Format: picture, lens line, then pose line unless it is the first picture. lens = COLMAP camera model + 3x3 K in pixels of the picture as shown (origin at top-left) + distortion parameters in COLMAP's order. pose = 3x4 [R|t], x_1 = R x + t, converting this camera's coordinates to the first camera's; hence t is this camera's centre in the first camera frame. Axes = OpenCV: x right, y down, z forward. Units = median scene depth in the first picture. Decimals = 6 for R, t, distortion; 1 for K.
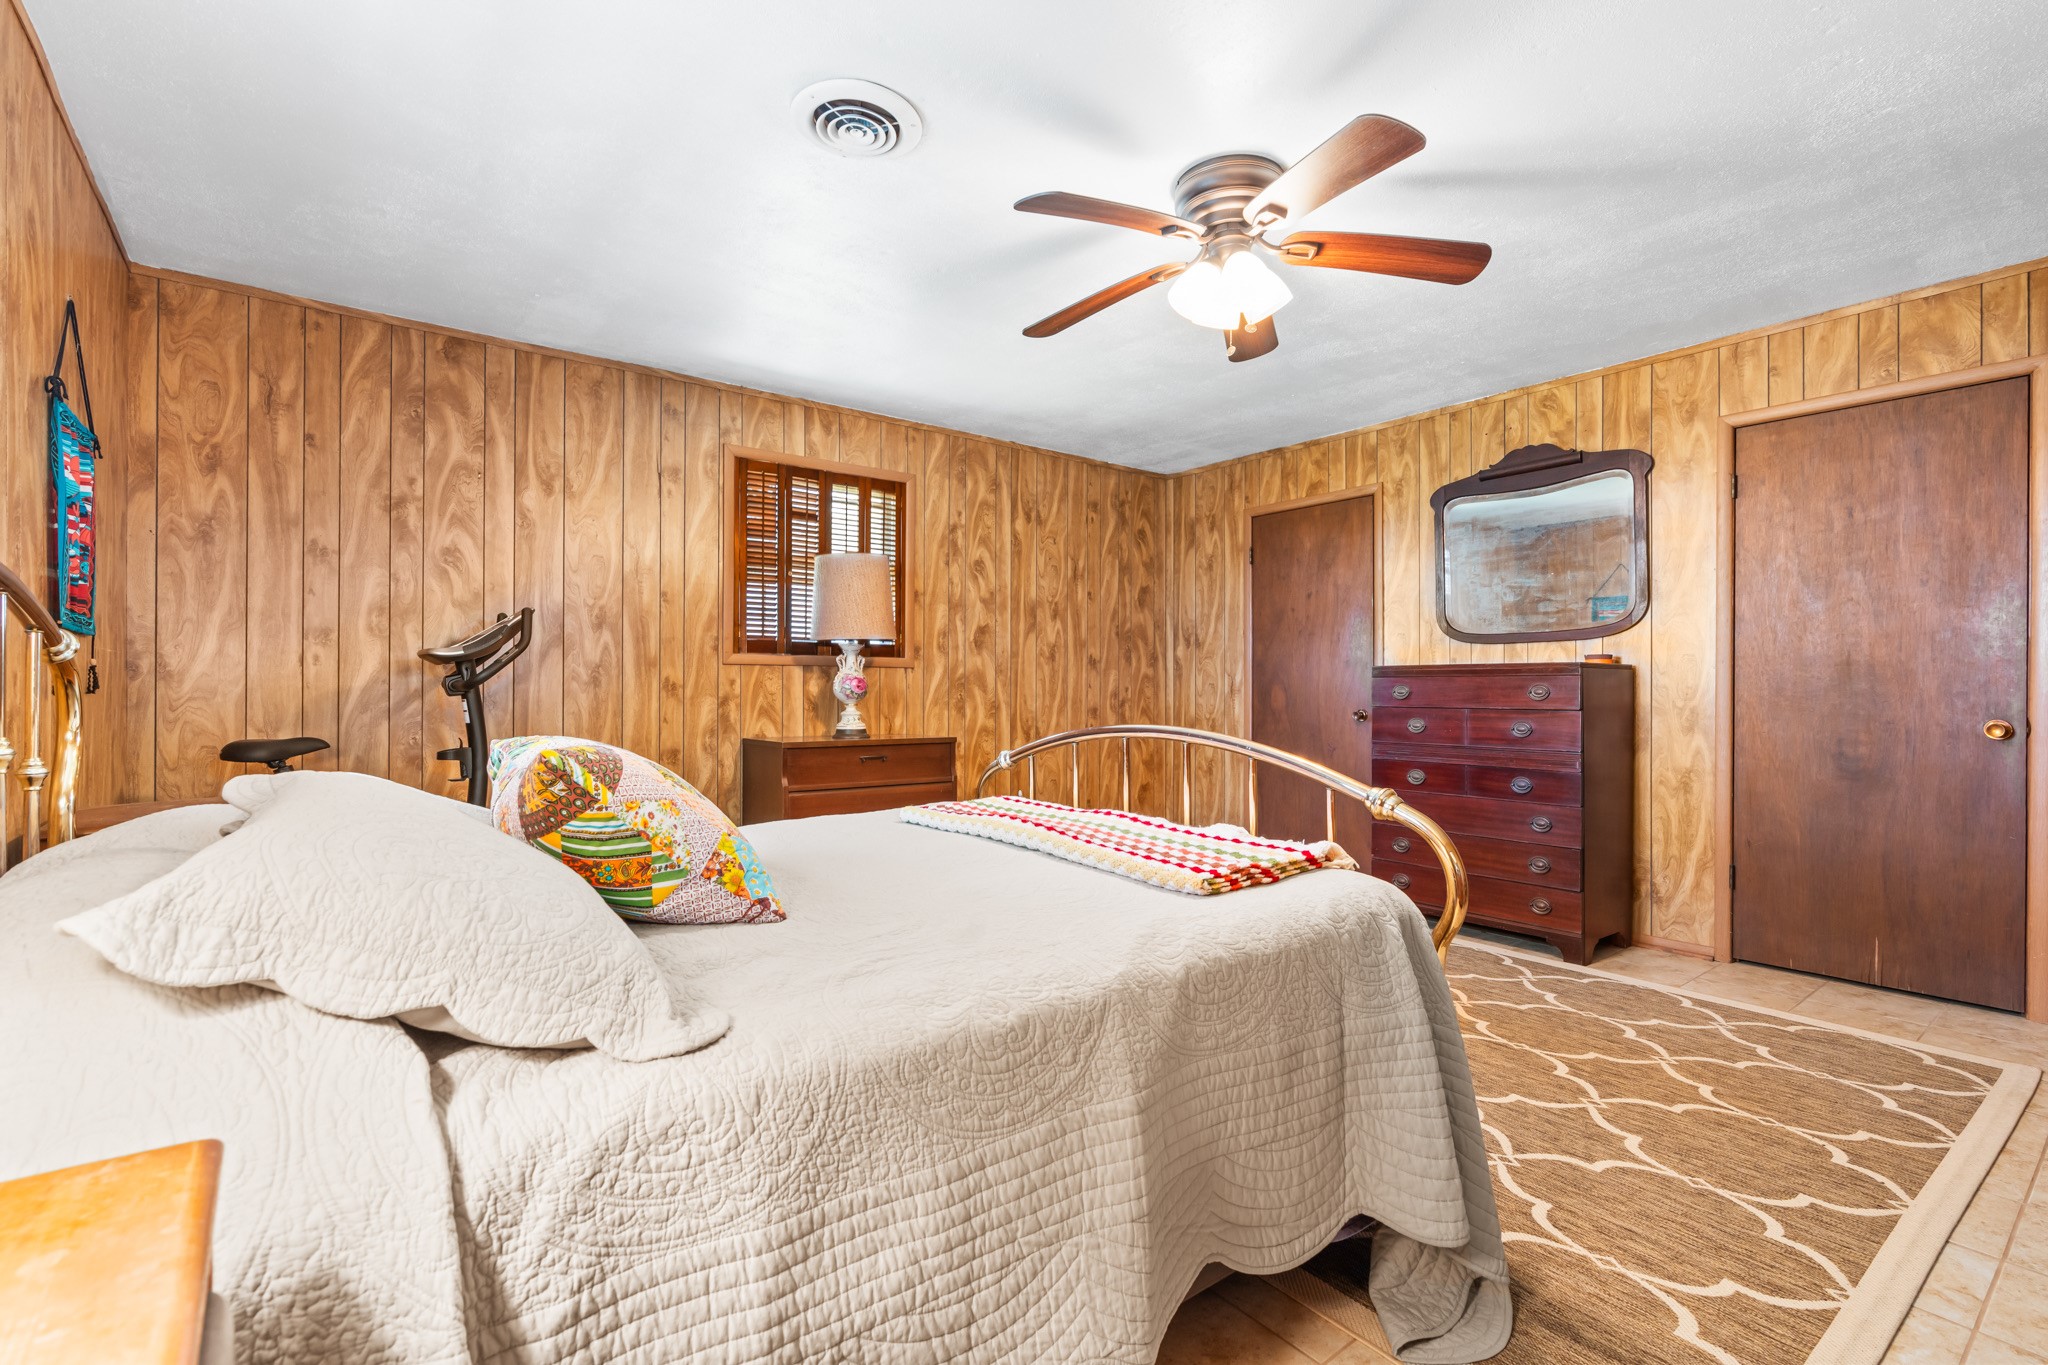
lens RADIAL K [[931.2, 0, 1017.6], [0, 931.2, 682.8], [0, 0, 1]] dist [-0.007398, 0.001199]
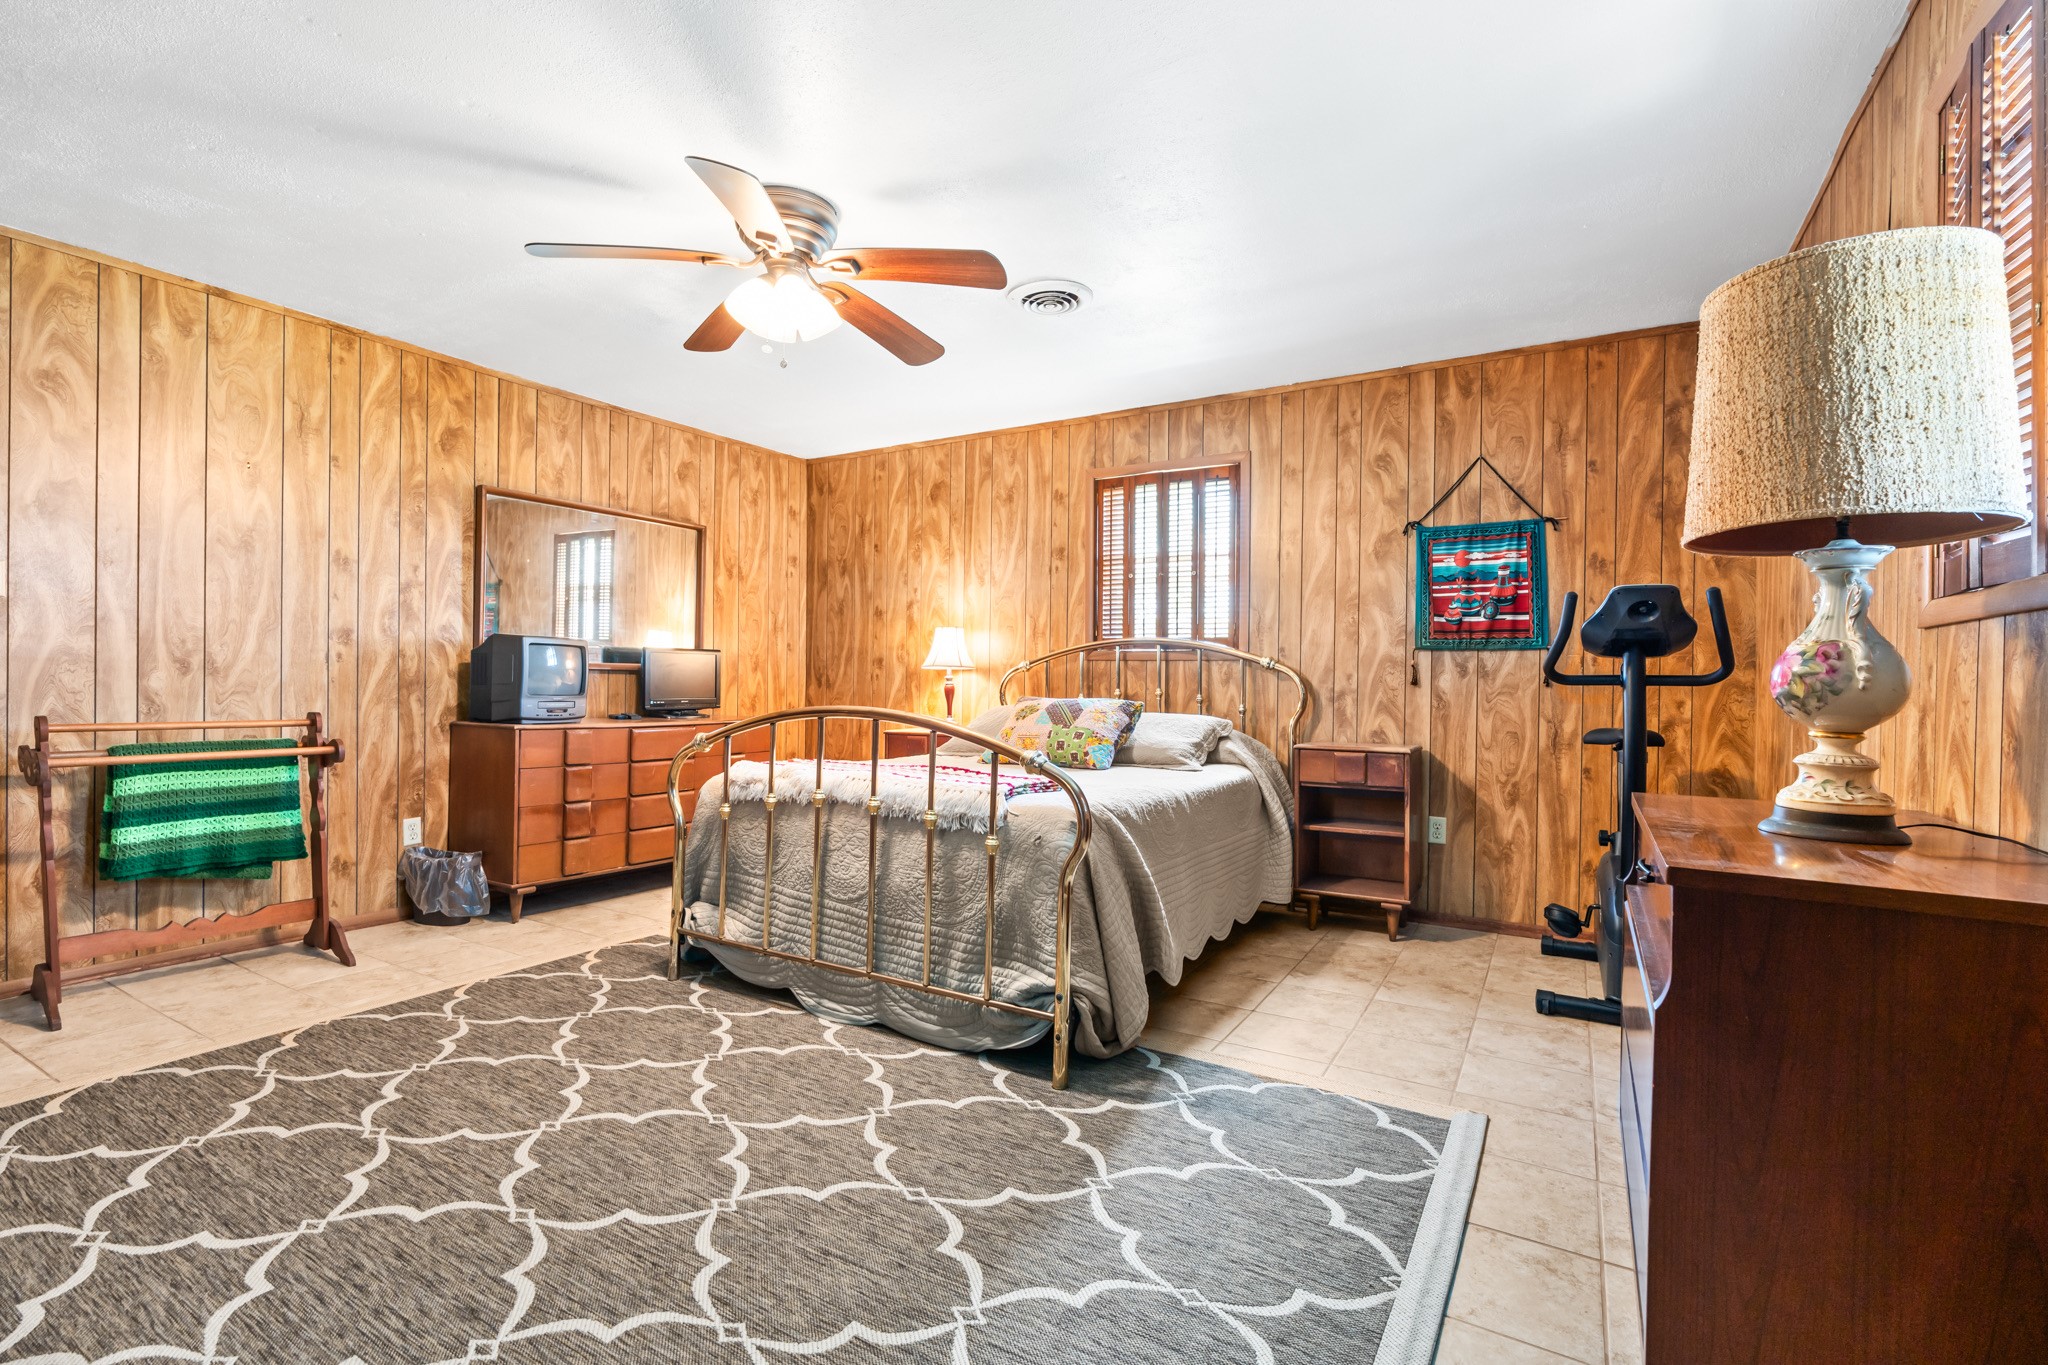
lens RADIAL K [[931.2, 0, 1022.3], [0, 931.2, 681.0], [0, 0, 1]] dist [-0.007398, 0.001199]
pose [[-0.933674, -0.013258, -0.357879, 0.375306], [-0.014783, 0.999890, 0.001525, 0.006105], [0.357820, 0.006715, -0.933767, 2.261862]]
